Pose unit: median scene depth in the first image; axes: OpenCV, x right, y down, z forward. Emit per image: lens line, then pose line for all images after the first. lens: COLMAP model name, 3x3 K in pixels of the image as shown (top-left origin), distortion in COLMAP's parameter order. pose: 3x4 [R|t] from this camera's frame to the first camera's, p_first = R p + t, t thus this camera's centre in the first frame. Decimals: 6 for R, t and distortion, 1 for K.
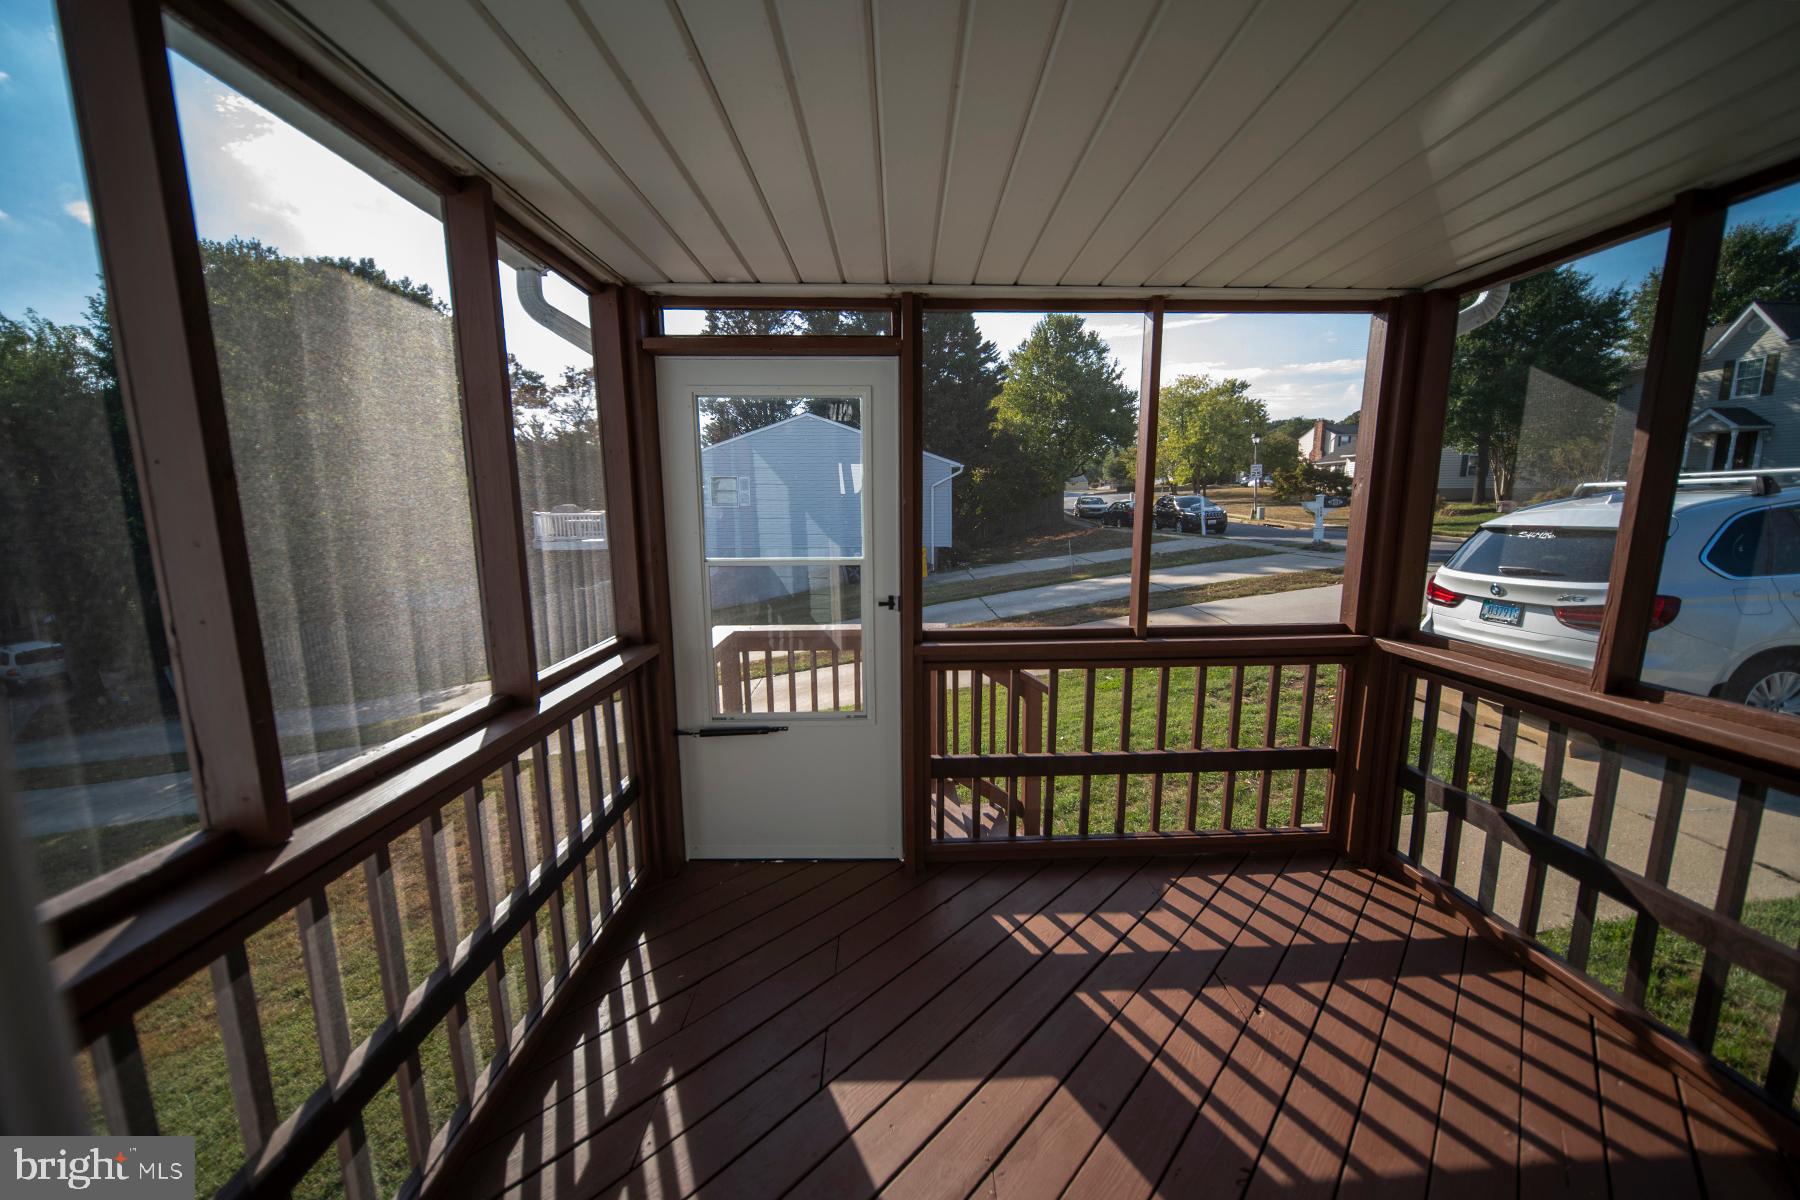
lens RADIAL K [[666.9, 0, 905.2], [0, 666.9, 599.7], [0, 0, 1]] dist [-0.000785, -0.000246]
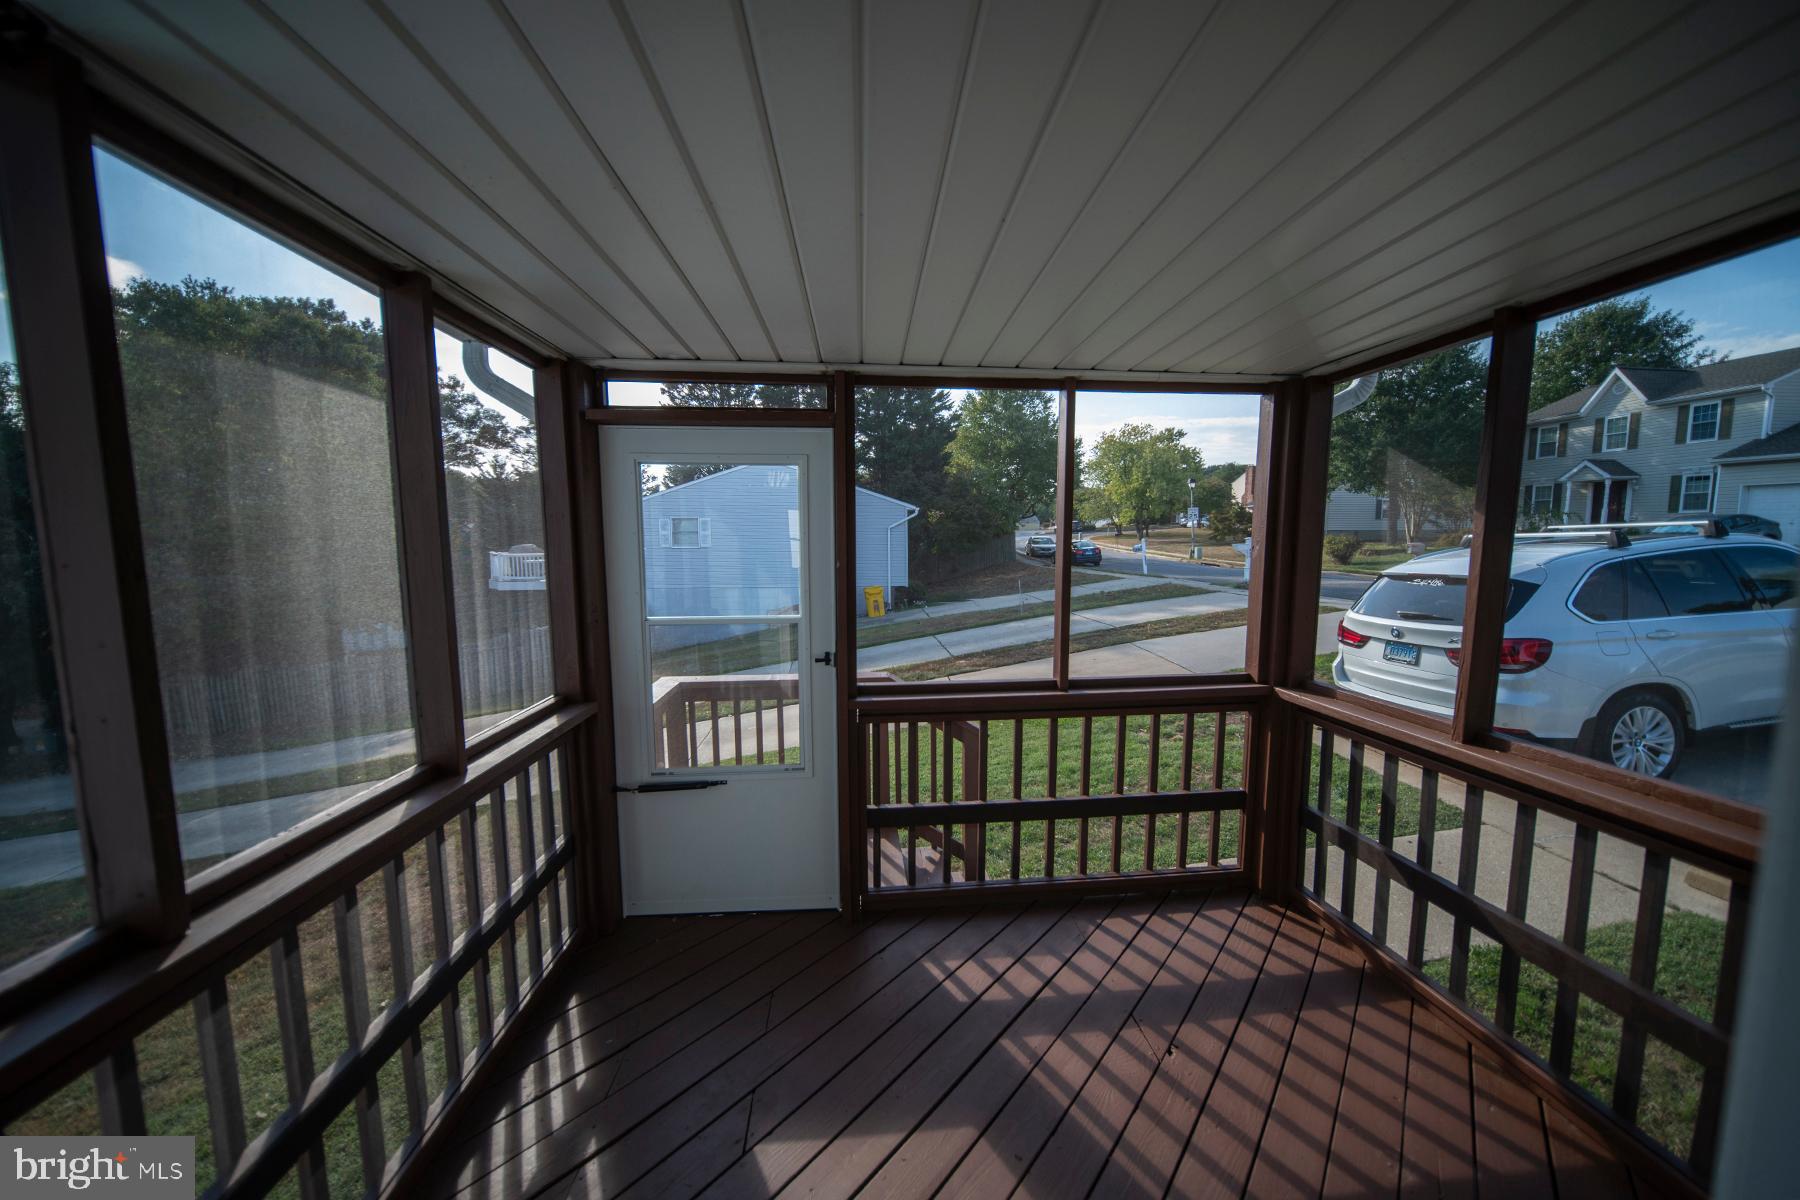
lens RADIAL K [[648.8, 0, 904.7], [0, 648.8, 599.5], [0, 0, 1]] dist [-0.000922, -0.000336]
pose [[0.998244, -0.003496, 0.059127, 0.041939], [0.006677, 0.998536, -0.053679, -0.034172], [-0.058853, 0.053979, 0.996806, -0.026317]]
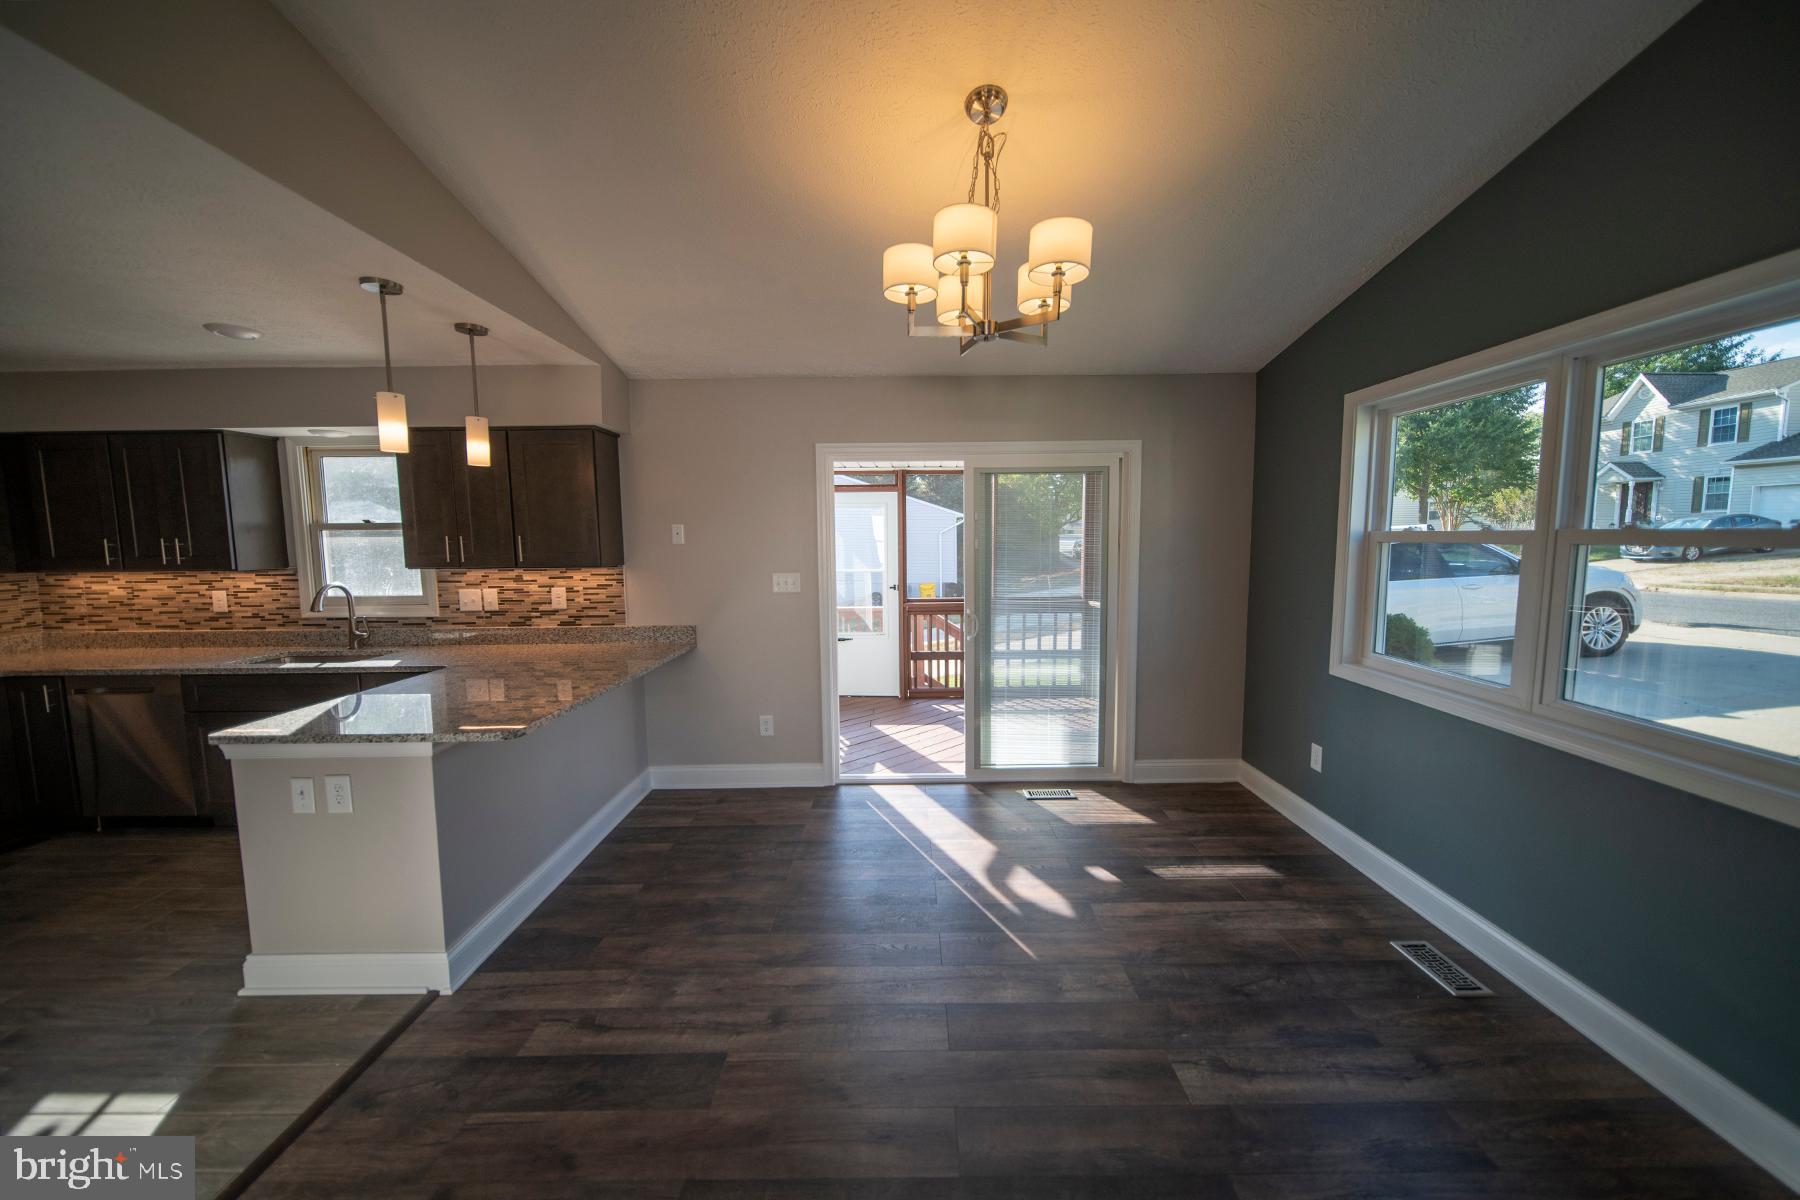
lens RADIAL K [[666.9, 0, 905.2], [0, 666.9, 599.7], [0, 0, 1]] dist [-0.000785, -0.000246]
pose [[0.999675, -0.001549, -0.025451, 0.085878], [-0.000073, 0.997976, -0.063598, 0.221857], [0.025498, 0.063580, 0.997651, -1.584408]]
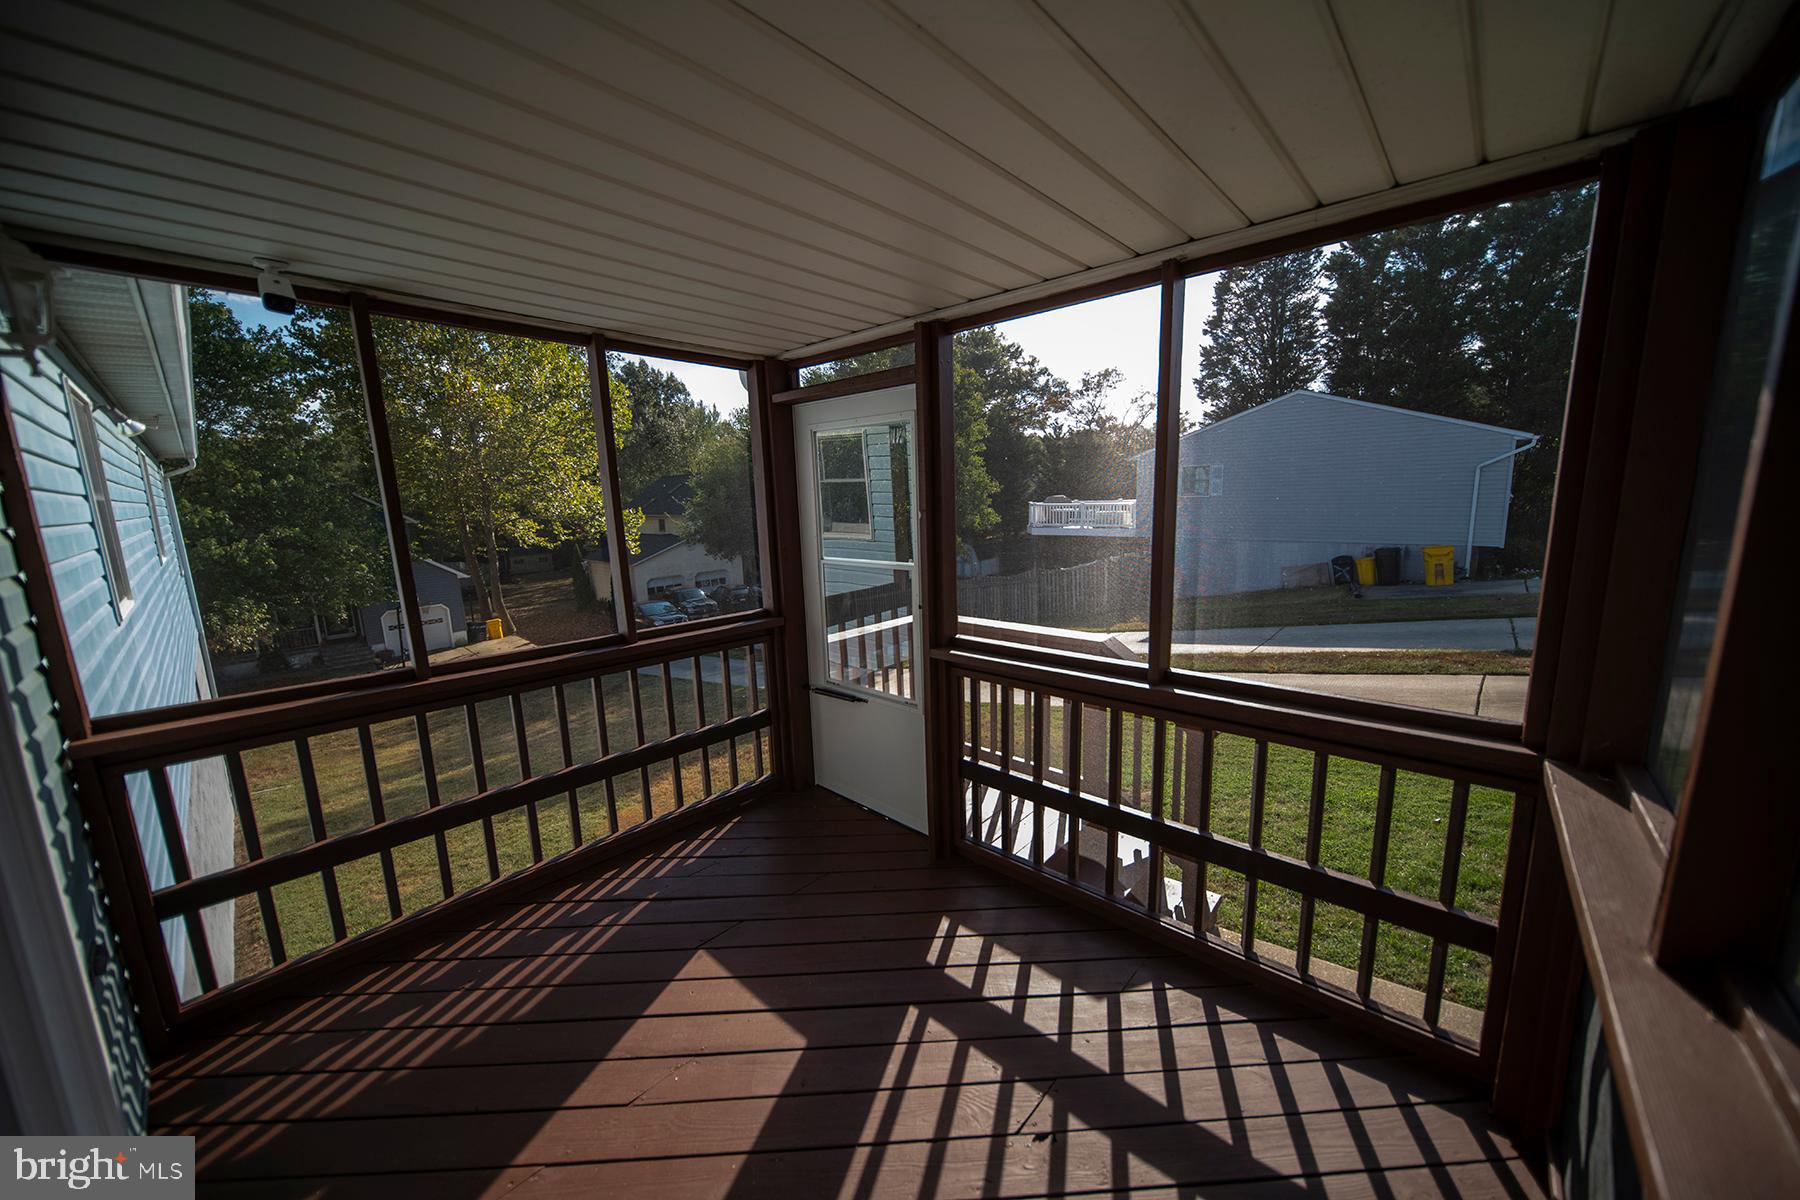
lens RADIAL K [[633.8, 0, 906.8], [0, 633.8, 596.6], [0, 0, 1]] dist [-0.001088, -0.000086]
pose [[0.716799, 0.099339, -0.690168, 0.703834], [-0.083370, 0.994909, 0.056615, -0.072716], [0.692278, 0.016958, 0.721432, 0.233785]]
